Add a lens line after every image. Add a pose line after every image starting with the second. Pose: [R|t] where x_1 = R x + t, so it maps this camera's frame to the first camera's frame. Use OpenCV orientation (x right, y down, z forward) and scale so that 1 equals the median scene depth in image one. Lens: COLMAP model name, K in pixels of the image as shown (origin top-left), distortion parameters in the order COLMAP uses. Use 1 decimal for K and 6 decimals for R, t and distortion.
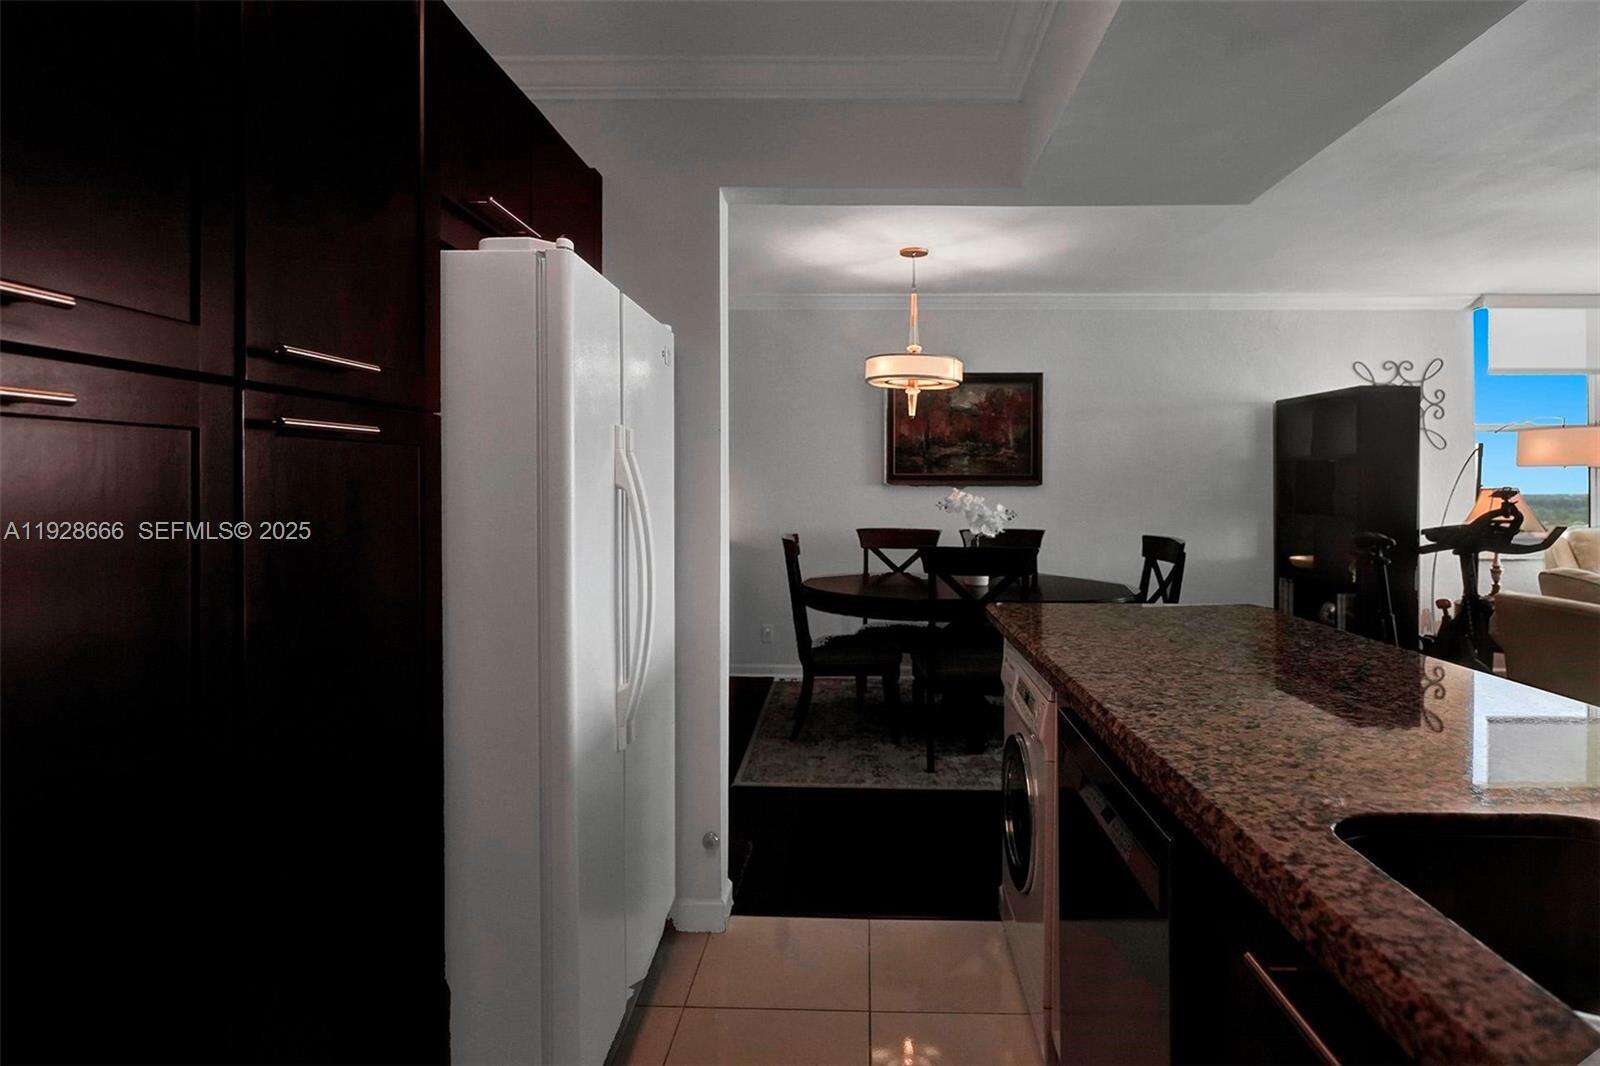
lens RADIAL K [[876.5, 0, 845.8], [0, 876.5, 484.2], [0, 0, 1]] dist [0.001874, 0.001550]
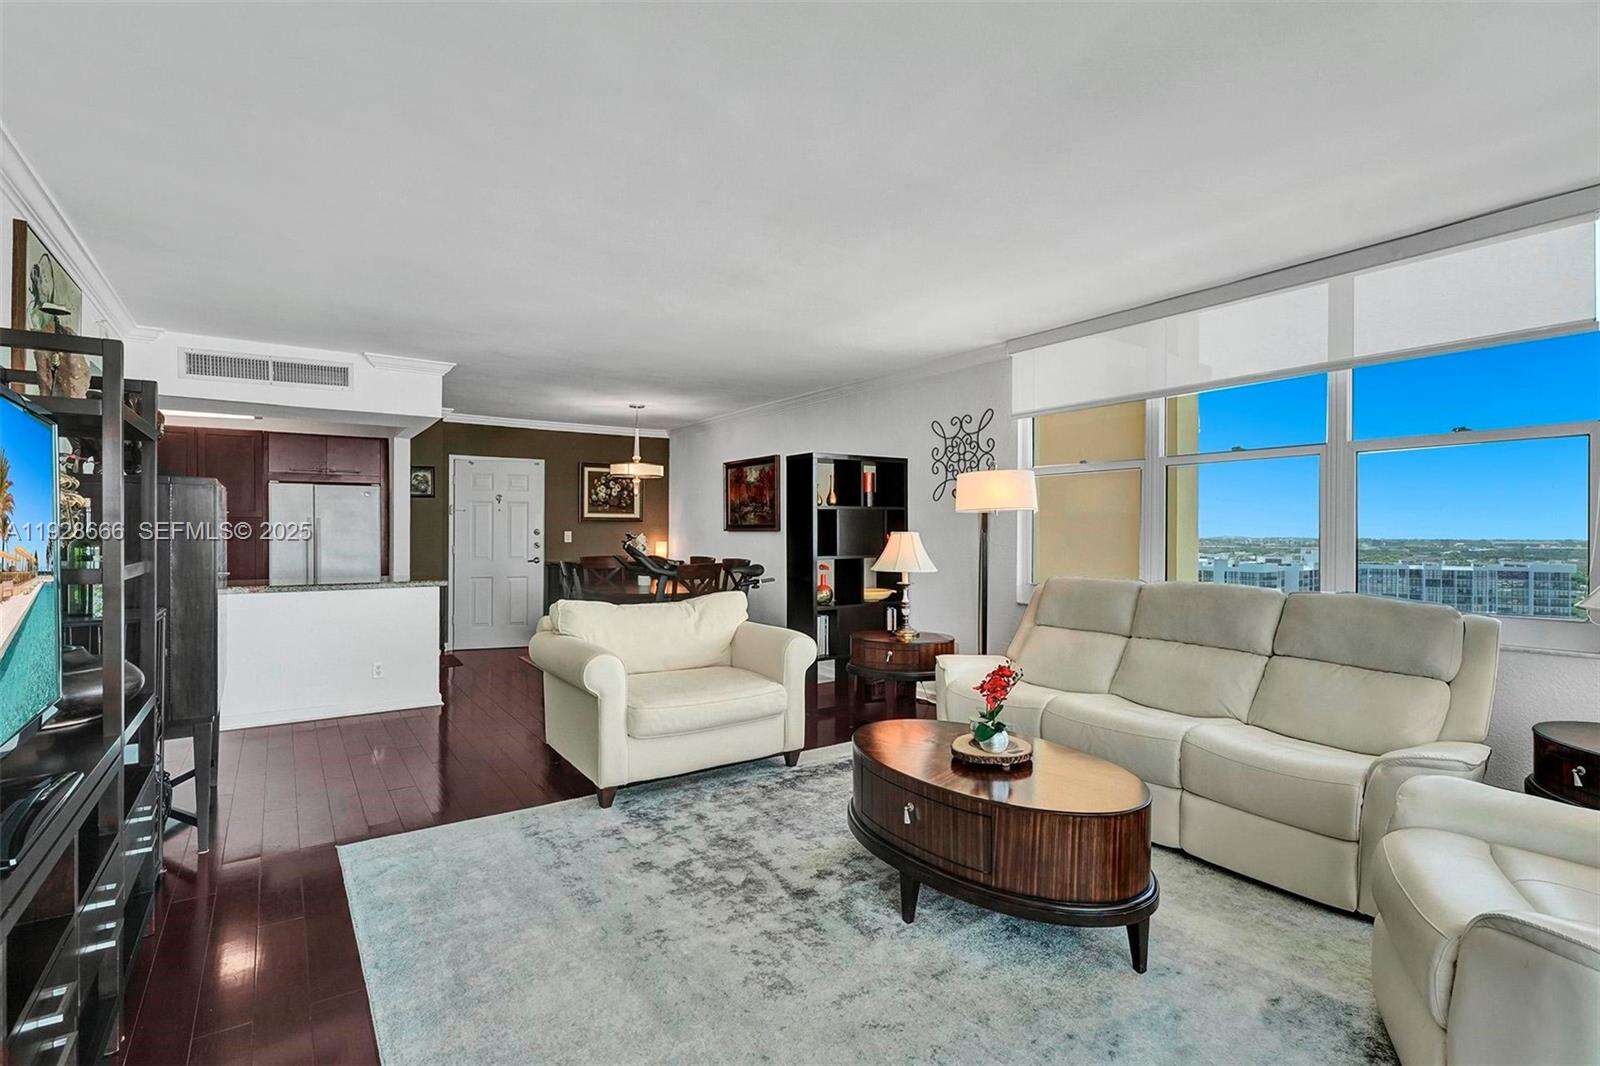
lens RADIAL K [[746.4, 0, 735.6], [0, 746.4, 531.0], [0, 0, 1]] dist [-0.001959, 0.000421]
pose [[0.527433, -0.002475, -0.849593, 1.310356], [0.007910, 0.999967, 0.001997, -0.001642], [0.849560, -0.007773, 0.527435, 0.282813]]
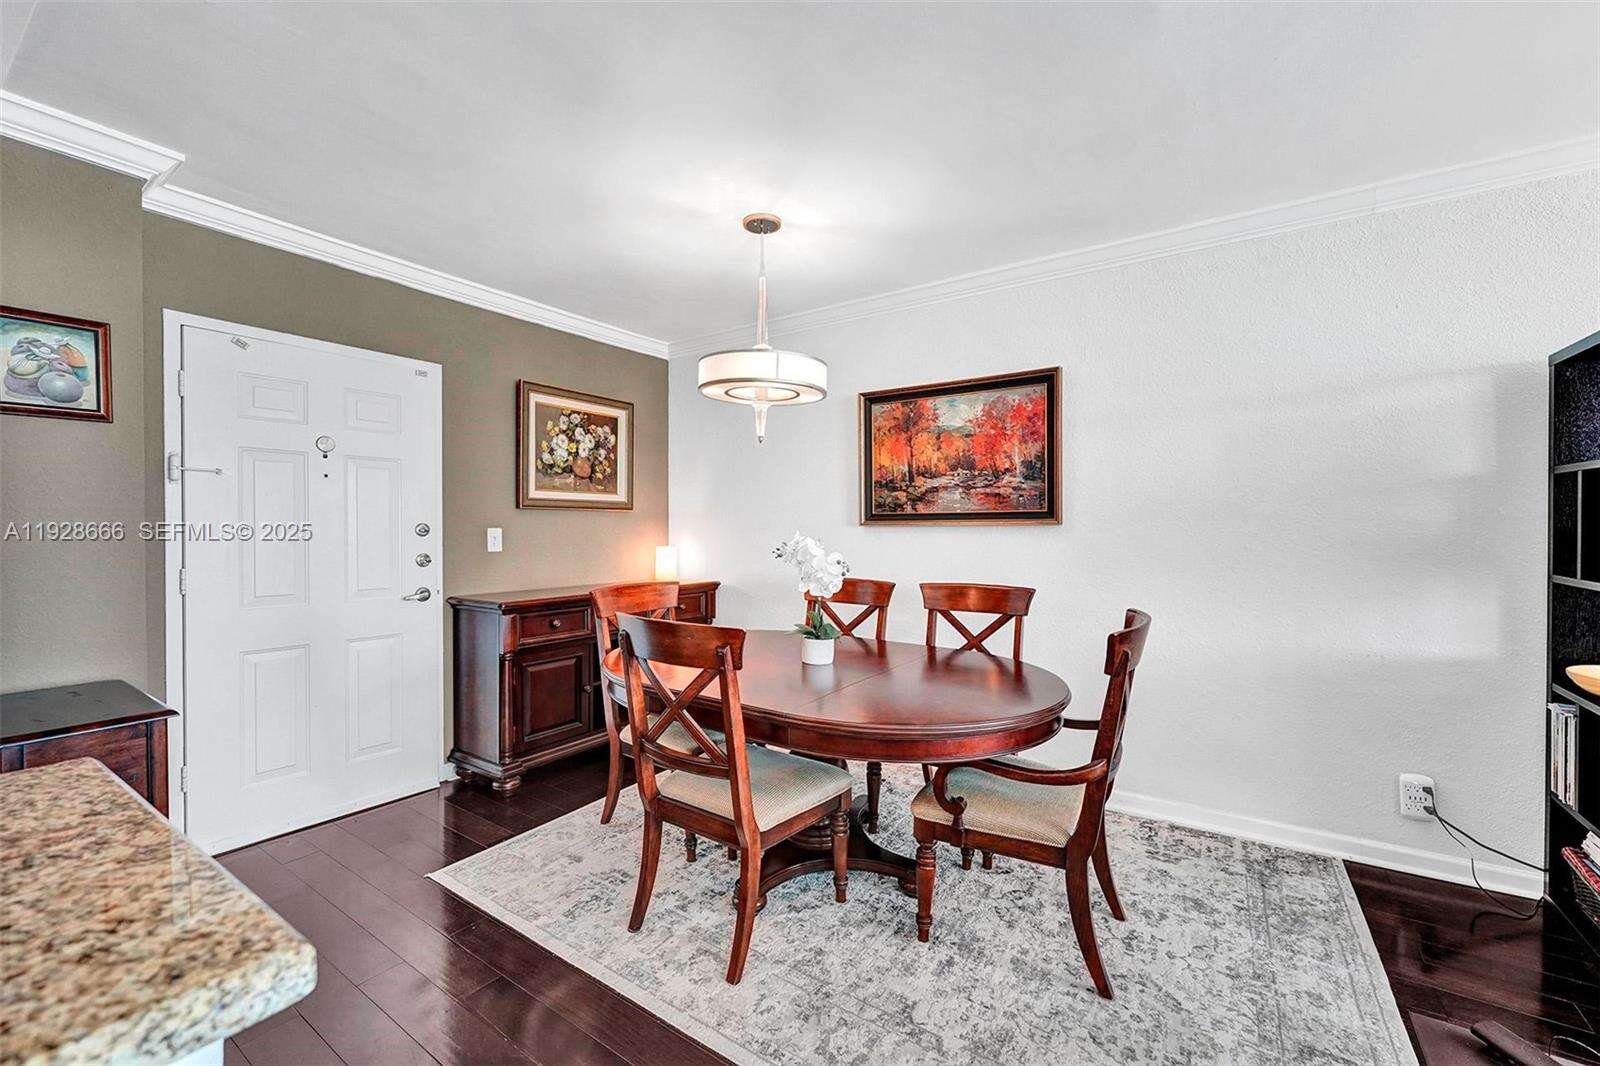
lens RADIAL K [[654.9, 0, 775.2], [0, 654.9, 536.9], [0, 0, 1]] dist [-0.002000, 0.000361]
pose [[0.826250, -0.001110, -0.563302, 0.345369], [0.006377, 0.999952, 0.007383, 0.006006], [0.563267, -0.009692, 0.826218, 0.446680]]
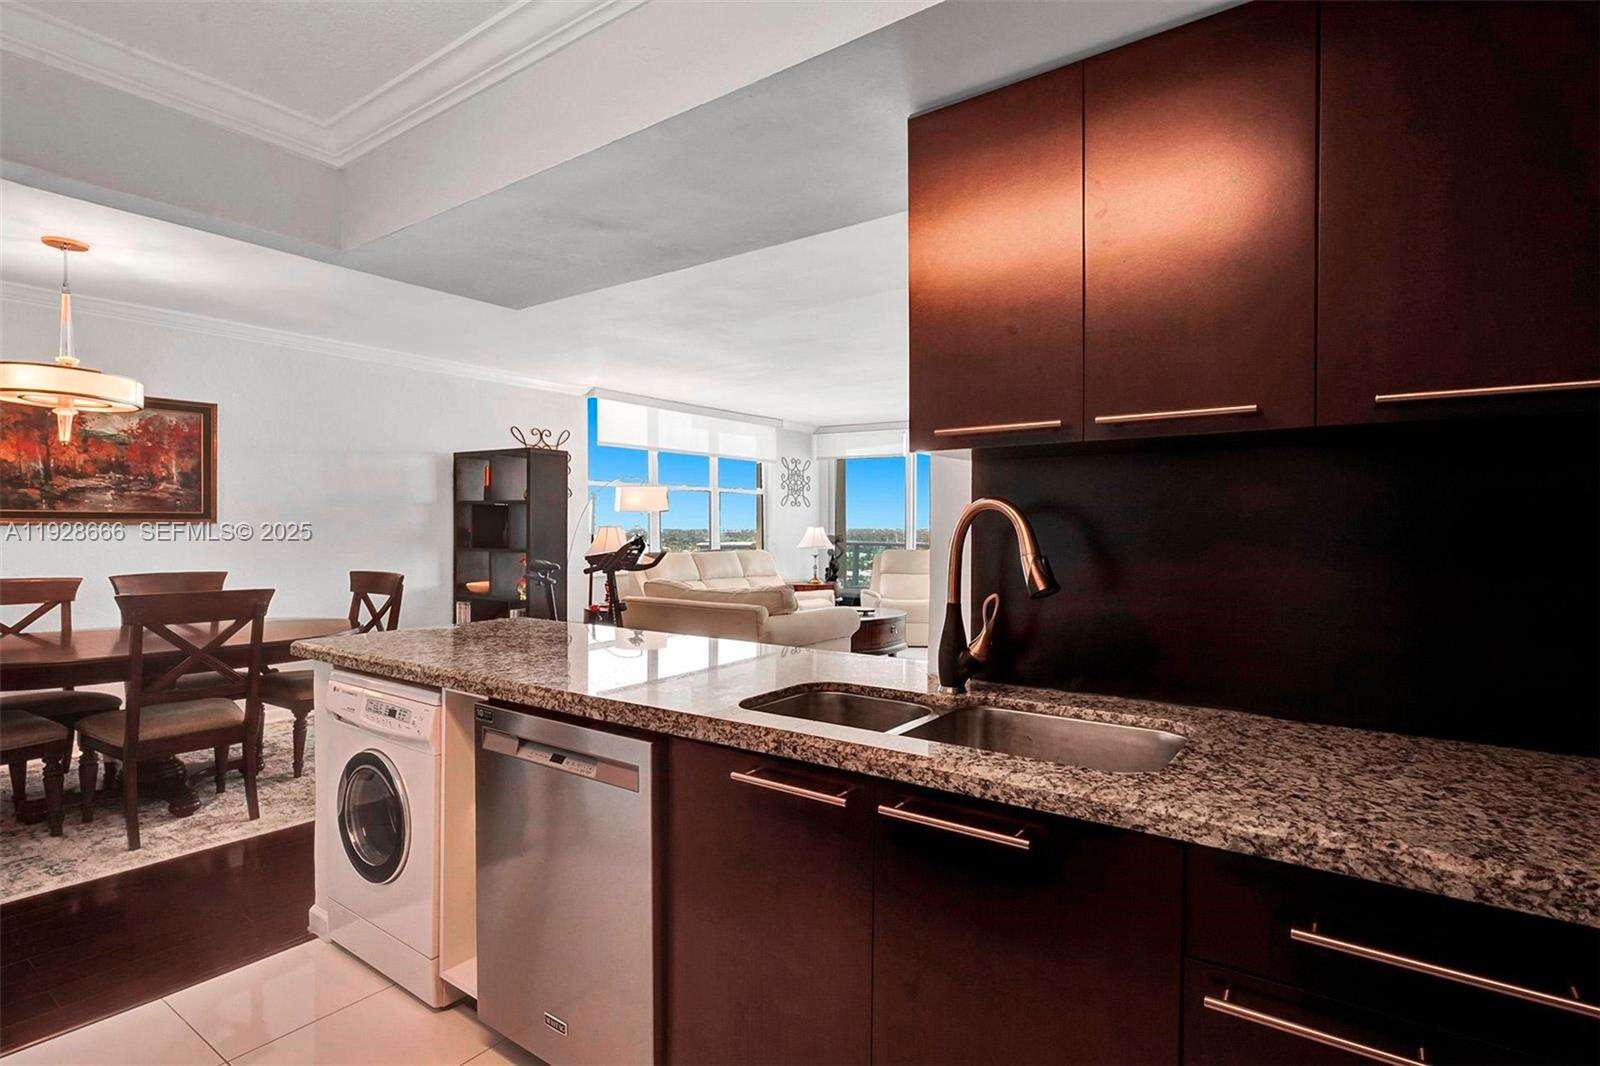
lens RADIAL K [[815.6, 0, 807.5], [0, 815.6, 527.9], [0, 0, 1]] dist [0.024600, 0.000626]
pose [[0.578018, -0.003529, 0.816016, -0.136064], [-0.002904, 0.999975, 0.006382, -0.002364], [-0.816019, -0.006059, 0.577994, -0.025705]]
